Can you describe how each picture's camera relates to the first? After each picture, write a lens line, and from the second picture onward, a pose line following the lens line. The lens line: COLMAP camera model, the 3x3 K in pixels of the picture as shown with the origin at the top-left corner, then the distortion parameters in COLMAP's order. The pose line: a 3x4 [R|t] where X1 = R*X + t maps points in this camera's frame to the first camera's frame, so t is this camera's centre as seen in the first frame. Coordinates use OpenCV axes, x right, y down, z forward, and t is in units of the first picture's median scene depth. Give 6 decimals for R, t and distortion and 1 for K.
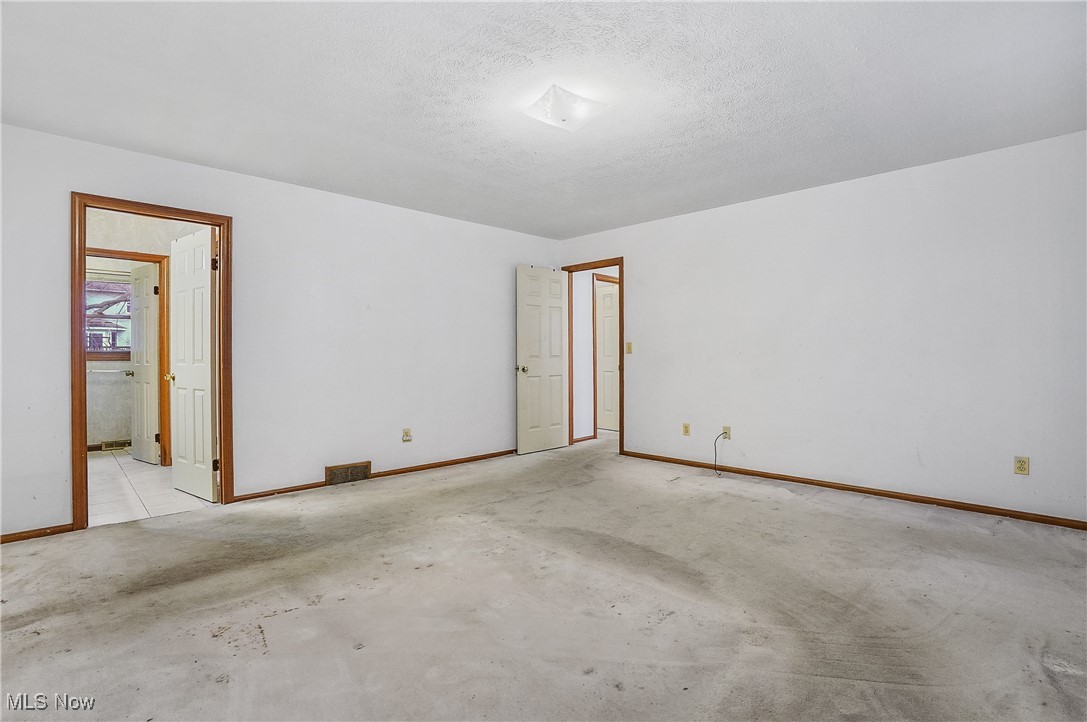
lens RADIAL K [[507.9, 0, 540.4], [0, 507.9, 358.5], [0, 0, 1]] dist [-0.049076, 0.010208]
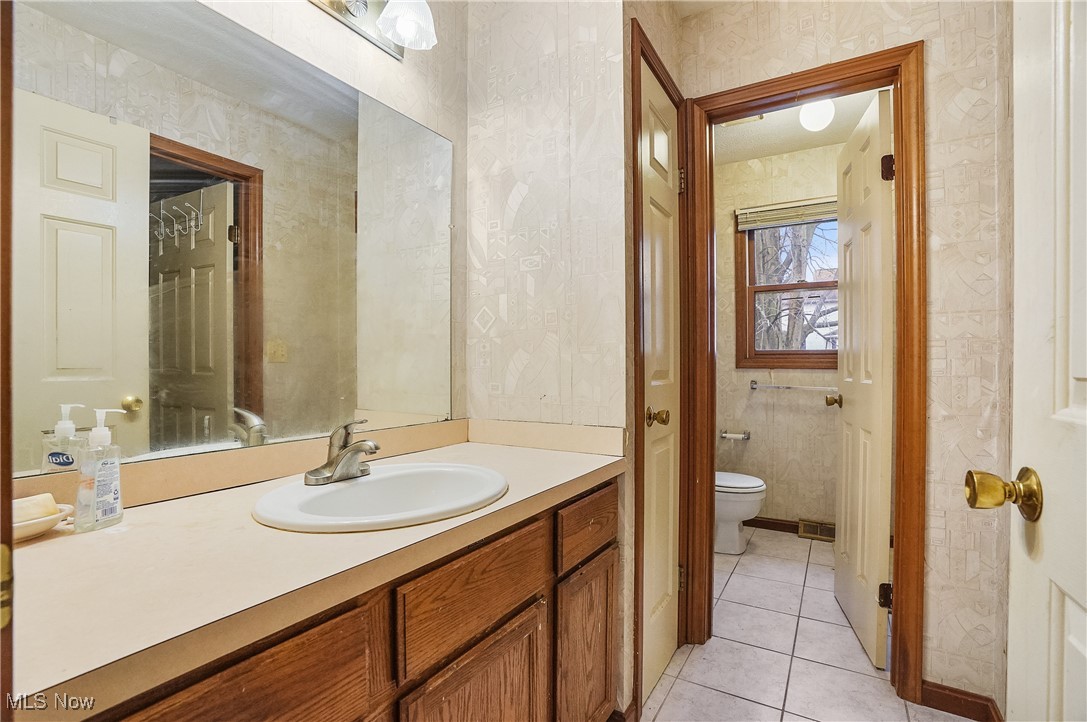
lens RADIAL K [[507.9, 0, 541.5], [0, 507.9, 370.1], [0, 0, 1]] dist [-0.049076, 0.010208]
pose [[0.292127, 0.000565, -0.956379, -0.513579], [-0.015601, 0.999870, -0.004175, 0.010016], [0.956252, 0.016140, 0.292098, 0.664549]]
